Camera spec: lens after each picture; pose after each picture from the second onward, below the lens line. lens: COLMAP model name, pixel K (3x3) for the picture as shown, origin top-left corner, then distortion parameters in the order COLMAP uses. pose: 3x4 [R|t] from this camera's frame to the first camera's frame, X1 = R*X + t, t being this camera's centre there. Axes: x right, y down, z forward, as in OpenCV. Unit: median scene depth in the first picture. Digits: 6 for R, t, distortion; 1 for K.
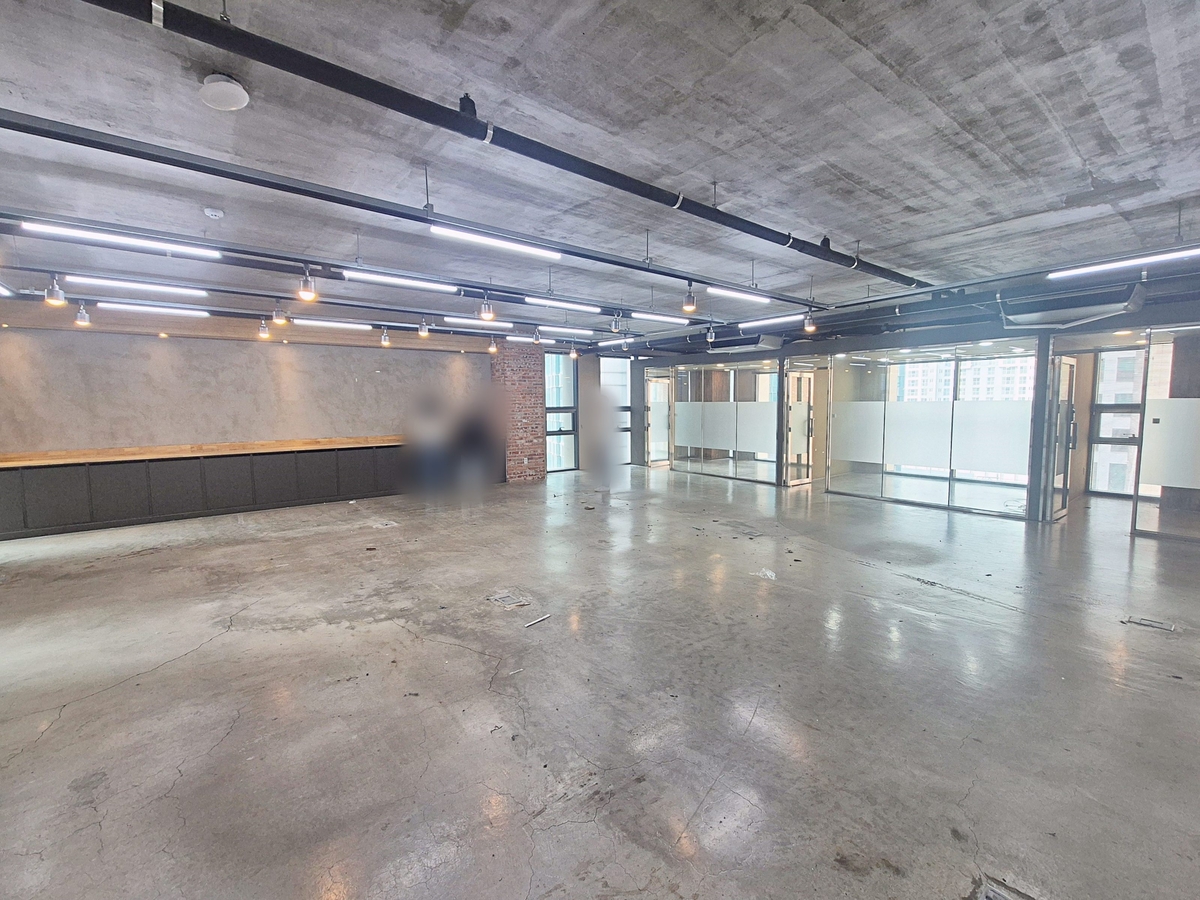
lens RADIAL K [[489.7, 0, 597.4], [0, 489.7, 443.4], [0, 0, 1]] dist [-0.000217, -0.001255]
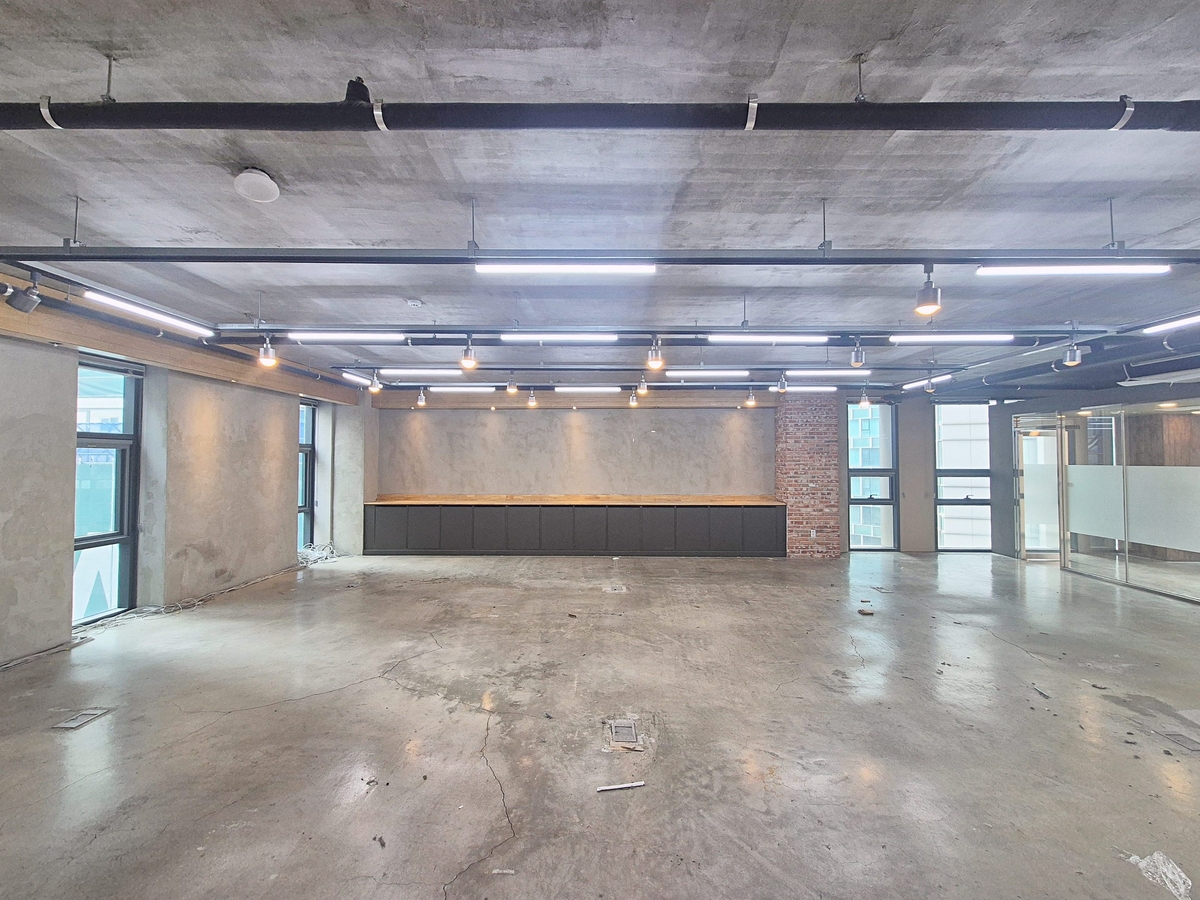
lens RADIAL K [[489.7, 0, 601.0], [0, 489.7, 450.3], [0, 0, 1]] dist [-0.000217, -0.001255]
pose [[0.782486, -0.003122, -0.622661, 0.196453], [-0.060046, 0.994949, -0.080447, -0.036420], [0.619767, 0.100336, 0.778346, 0.269570]]
